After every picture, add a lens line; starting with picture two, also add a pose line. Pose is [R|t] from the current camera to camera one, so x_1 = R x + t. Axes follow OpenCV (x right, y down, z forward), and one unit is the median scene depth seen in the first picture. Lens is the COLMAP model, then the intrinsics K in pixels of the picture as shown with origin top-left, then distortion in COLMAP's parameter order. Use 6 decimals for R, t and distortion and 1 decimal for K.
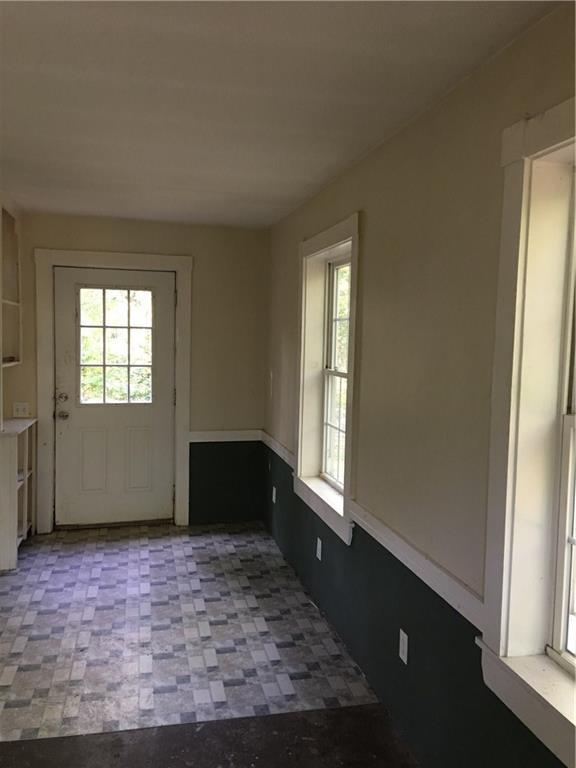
lens RADIAL K [[645.0, 0, 291.2], [0, 645.0, 380.5], [0, 0, 1]] dist [0.119278, -0.183489]
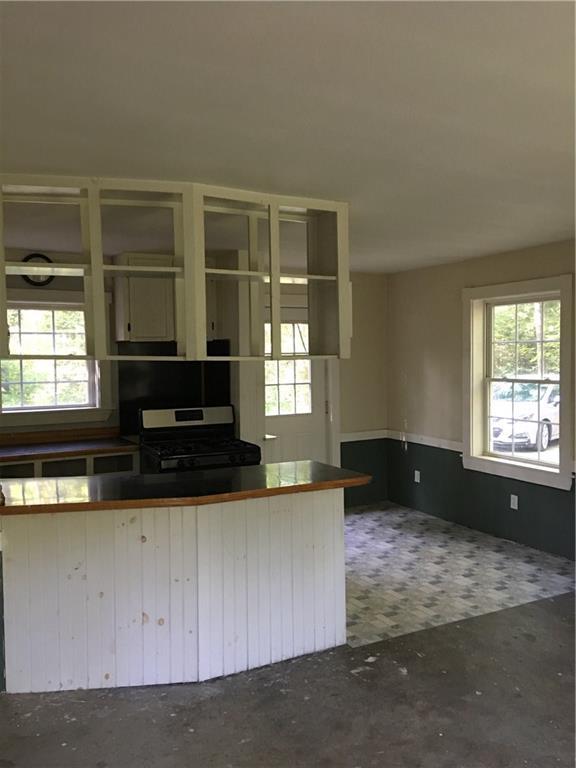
lens RADIAL K [[645.0, 0, 291.2], [0, 645.0, 380.5], [0, 0, 1]] dist [0.119278, -0.183489]
pose [[0.962196, -0.042178, 0.269071, -0.744818], [0.050386, 0.998449, -0.023667, -0.000169], [-0.267655, 0.036330, 0.962830, -0.251667]]
